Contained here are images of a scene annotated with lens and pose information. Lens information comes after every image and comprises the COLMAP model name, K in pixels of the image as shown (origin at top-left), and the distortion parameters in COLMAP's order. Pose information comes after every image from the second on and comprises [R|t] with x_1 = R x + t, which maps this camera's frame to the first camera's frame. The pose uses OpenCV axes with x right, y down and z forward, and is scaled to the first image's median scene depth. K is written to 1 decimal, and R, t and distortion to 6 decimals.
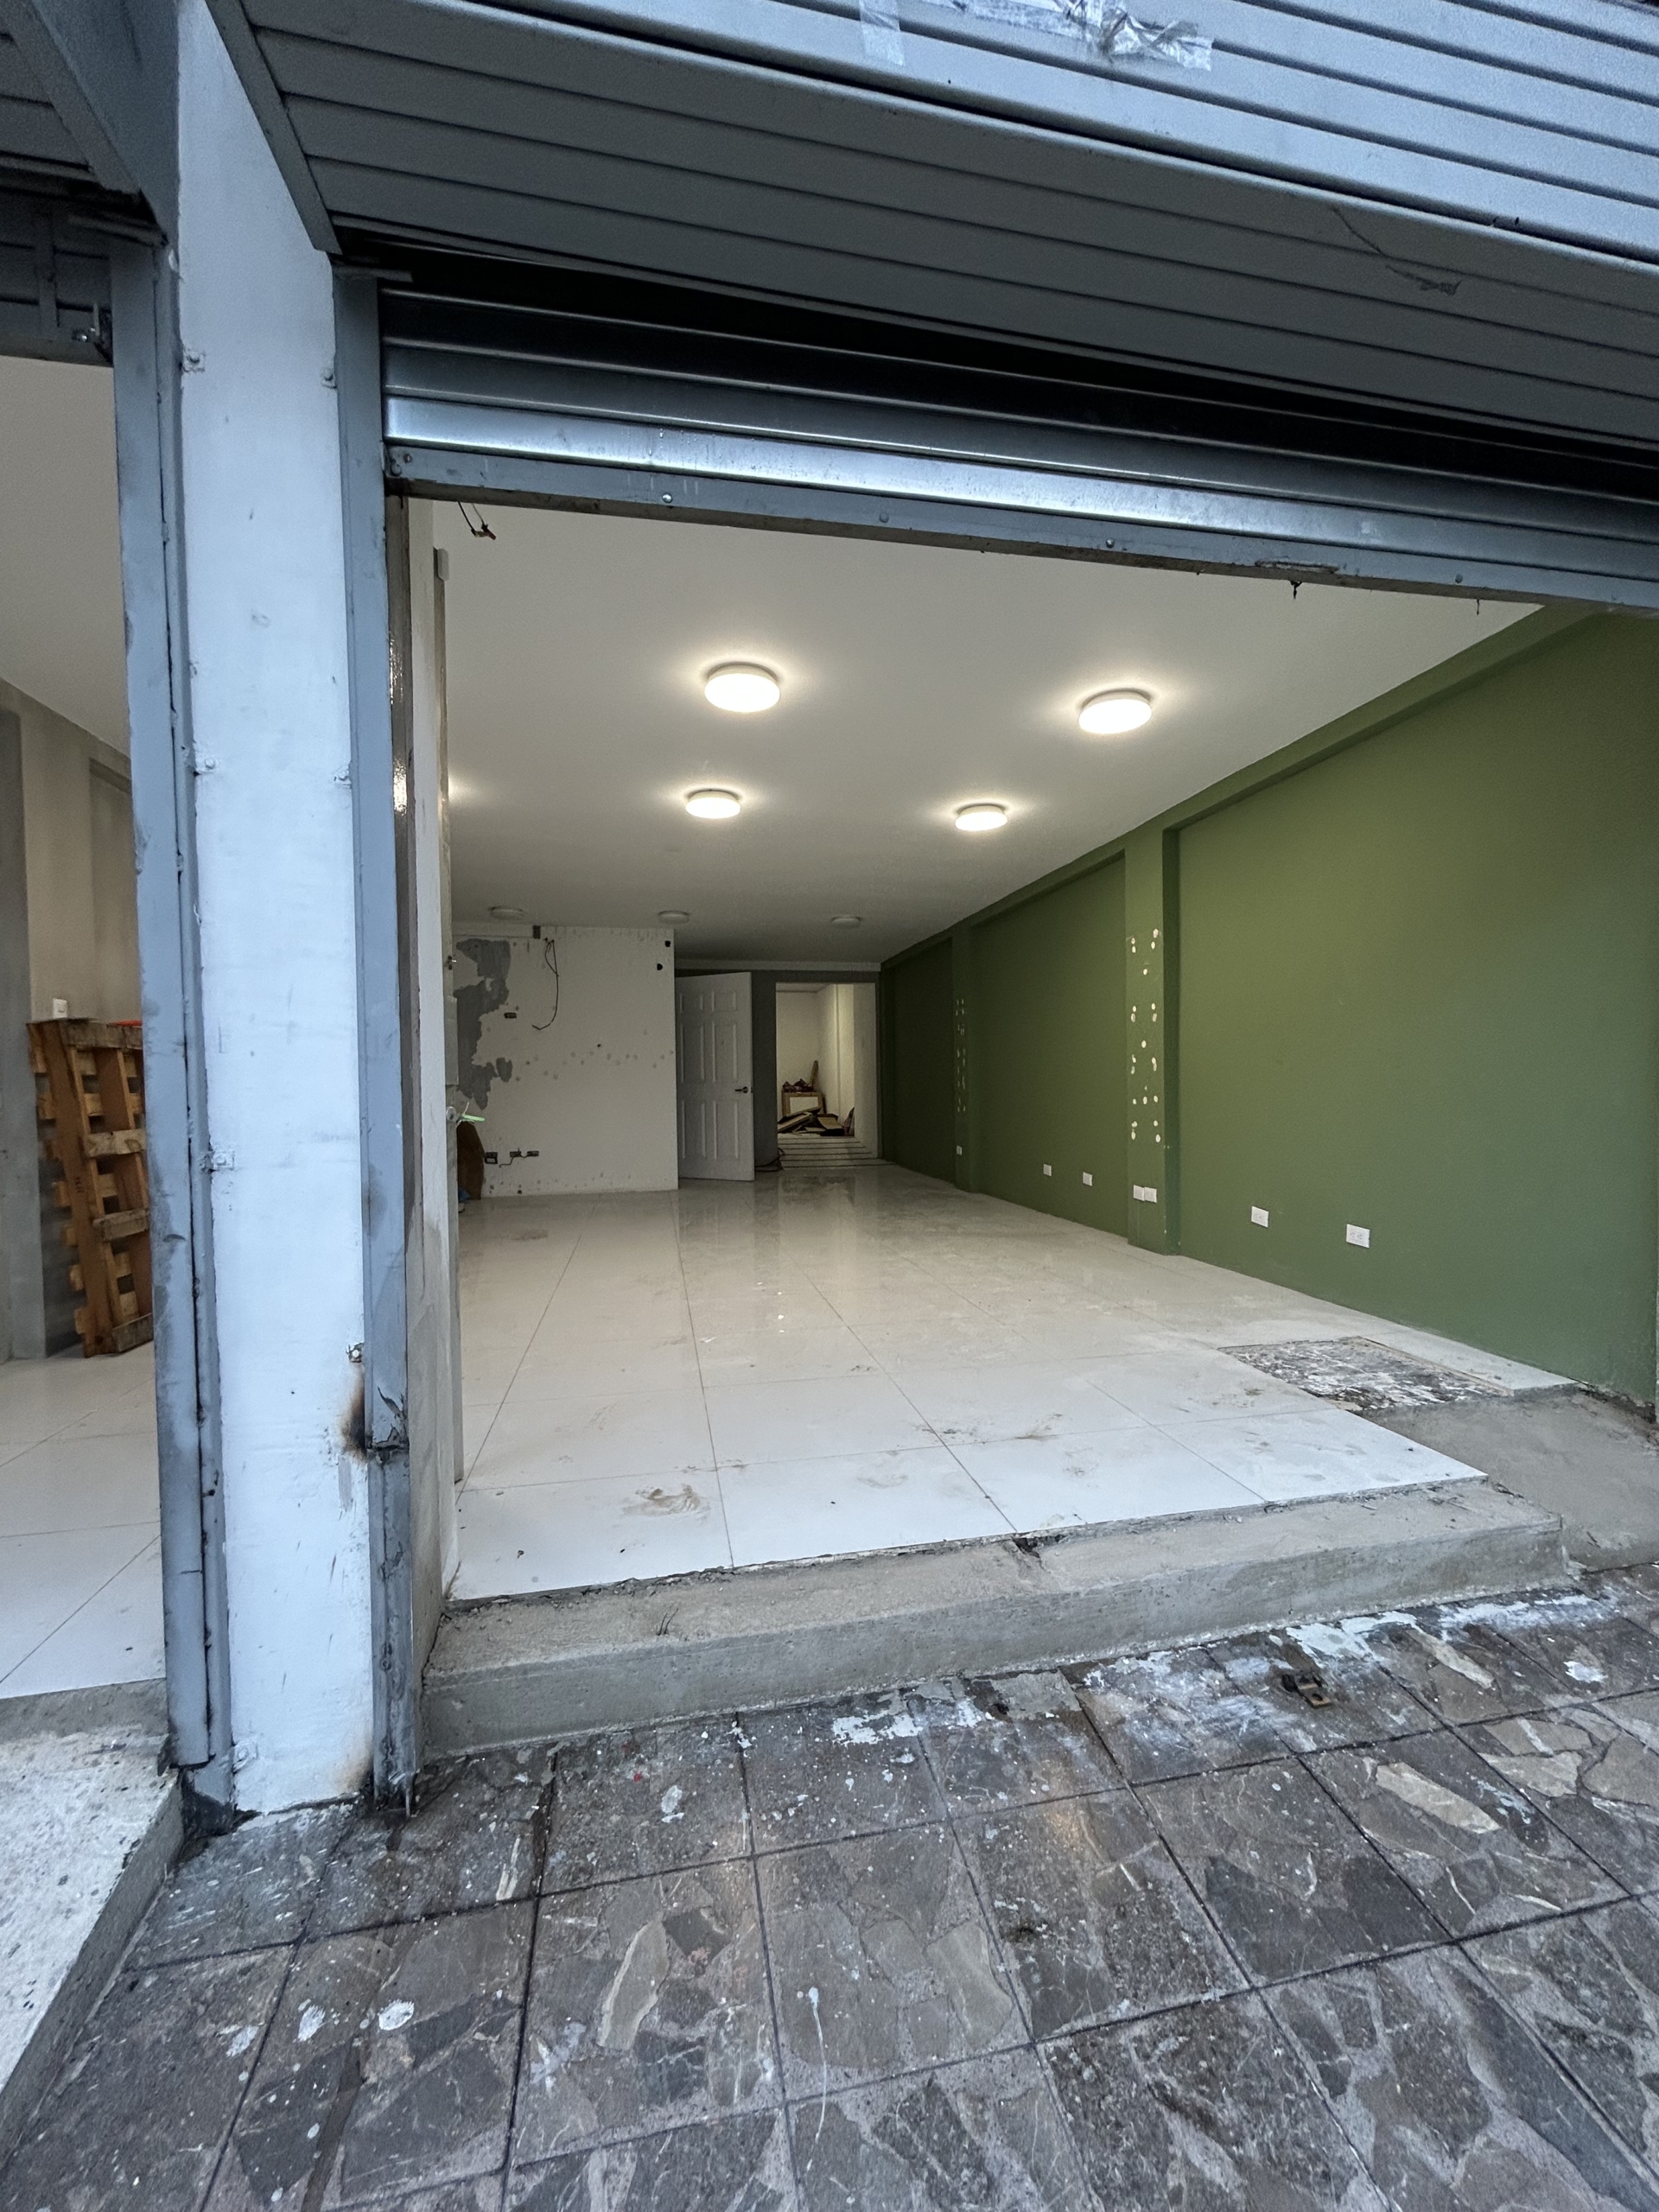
lens RADIAL K [[894.7, 0, 831.8], [0, 894.7, 1108.6], [0, 0, 1]] dist [0.004705, -0.001409]
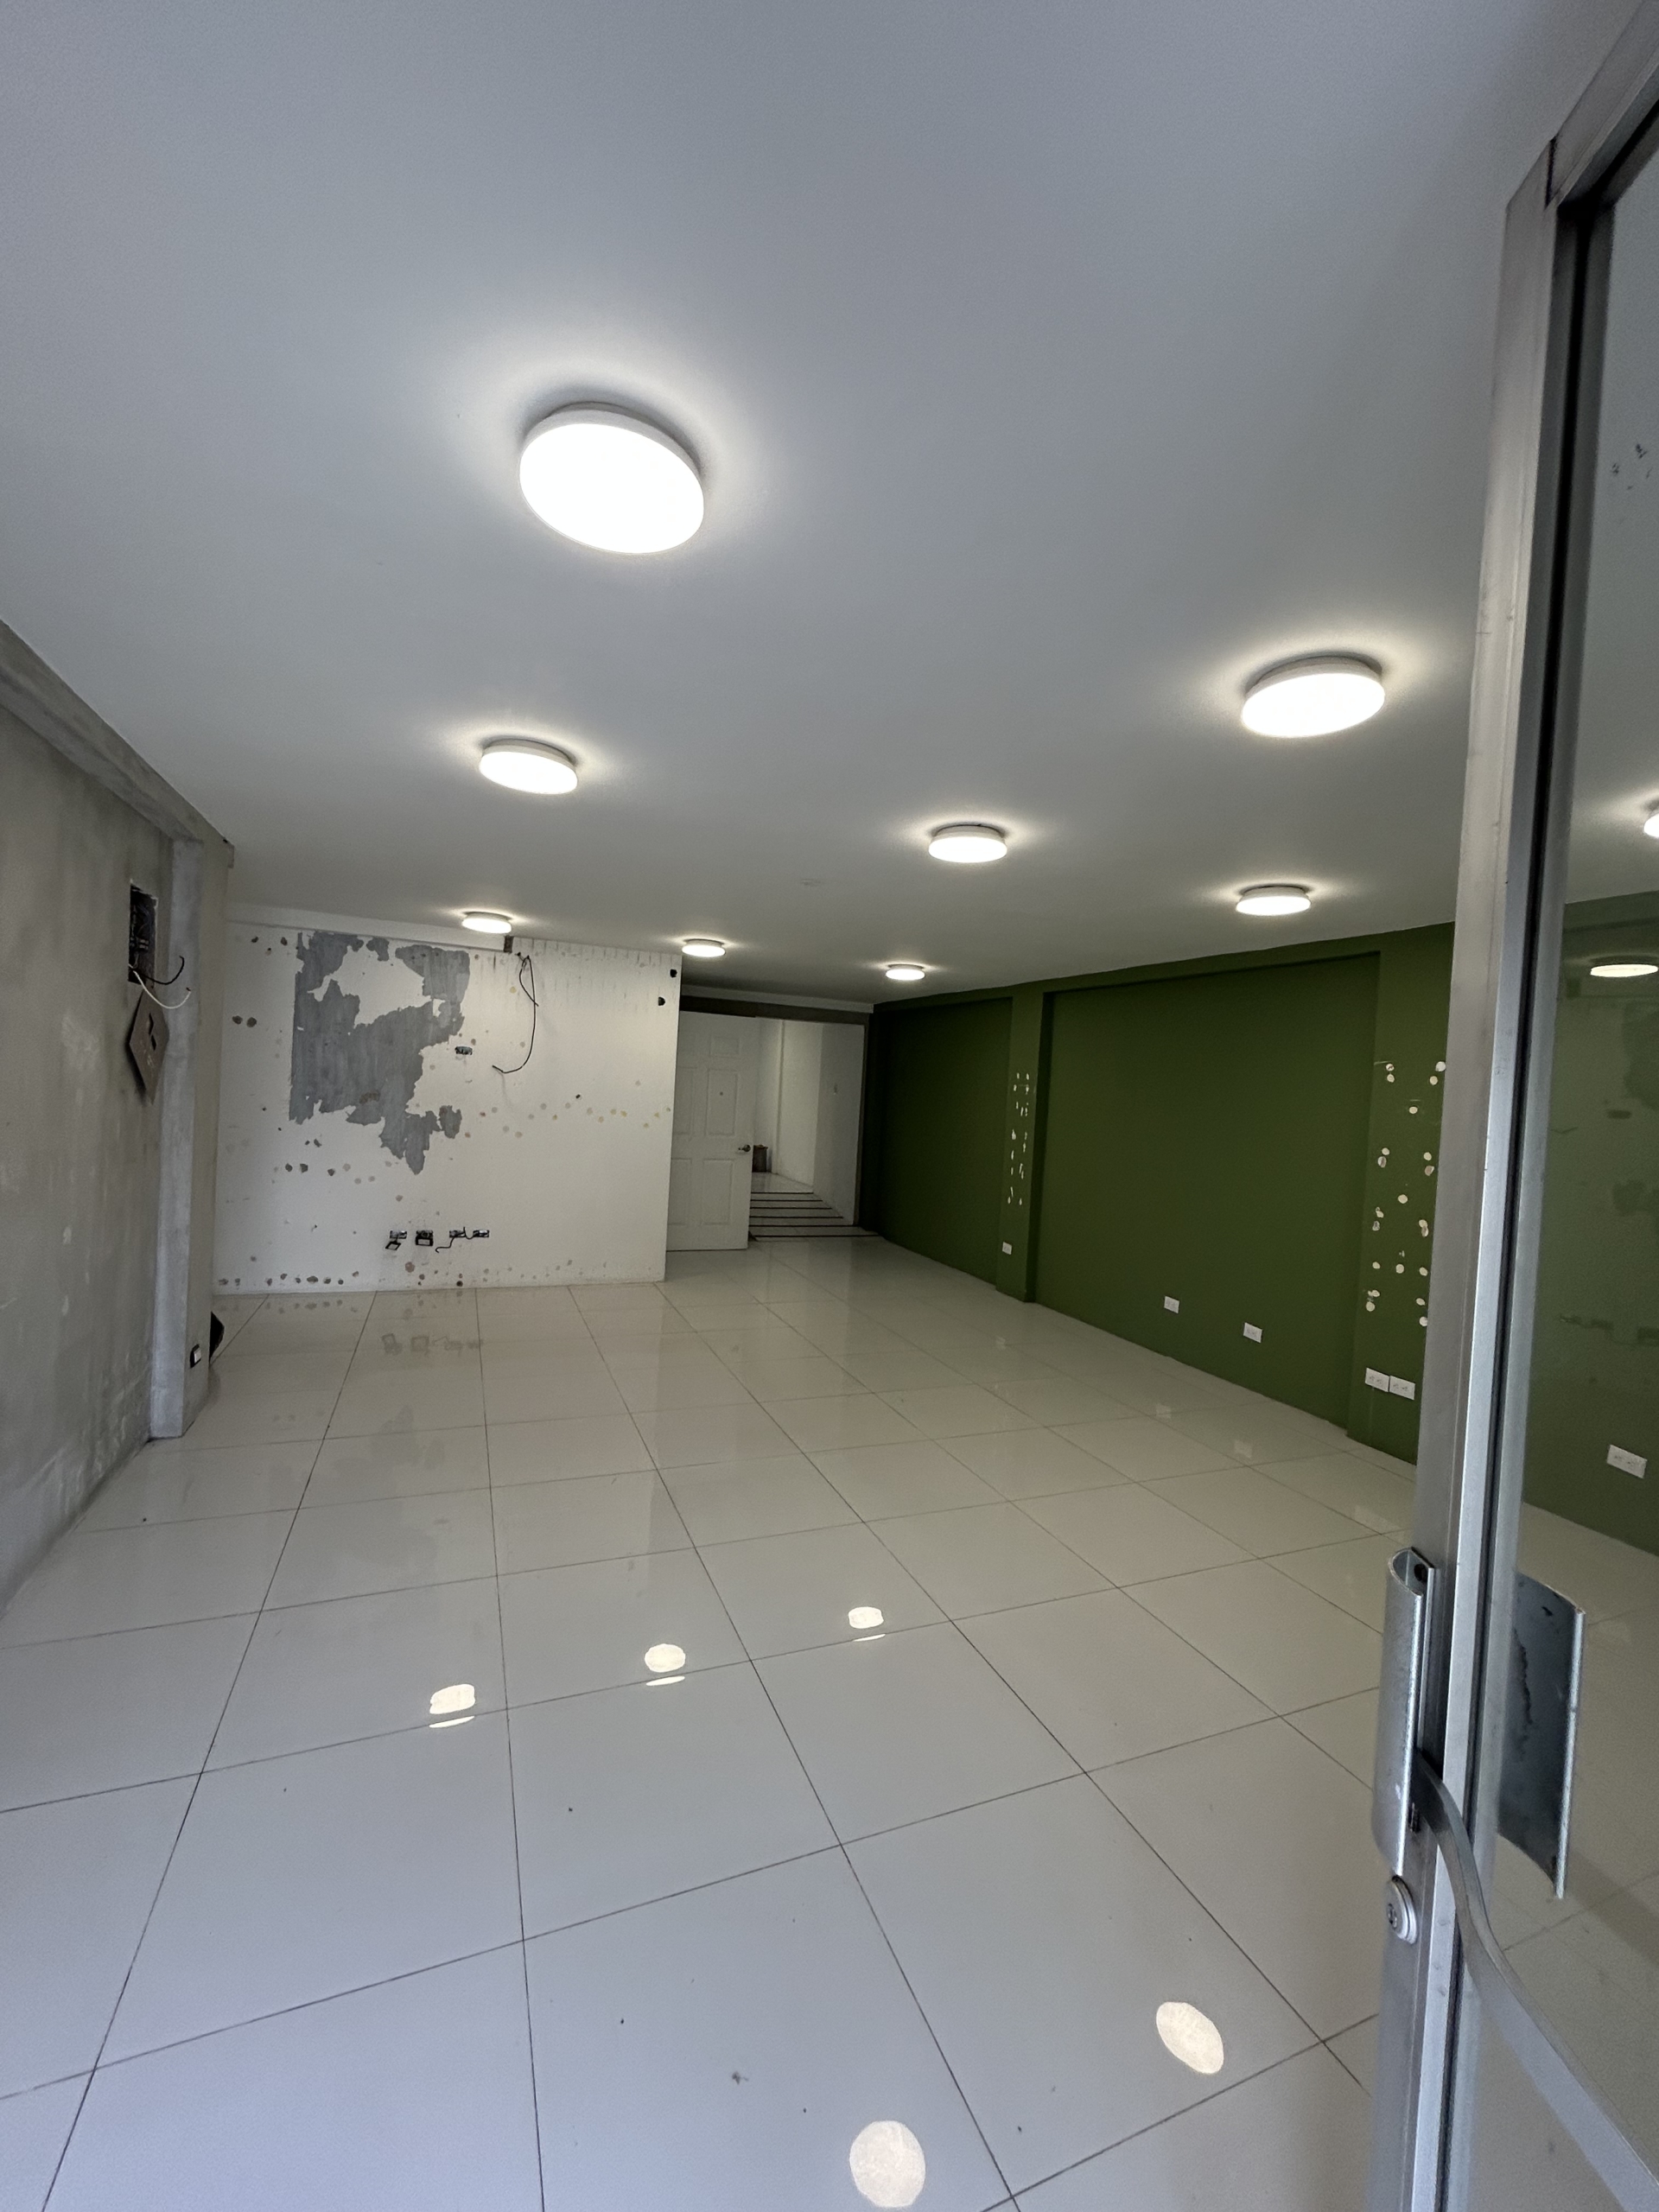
lens RADIAL K [[894.7, 0, 831.4], [0, 894.7, 1112.0], [0, 0, 1]] dist [0.004705, -0.001409]
pose [[0.978157, 0.064405, 0.197637, -1.047955], [-0.066204, 0.997803, 0.002503, -0.390307], [-0.197042, -0.015532, 0.980272, 1.037971]]
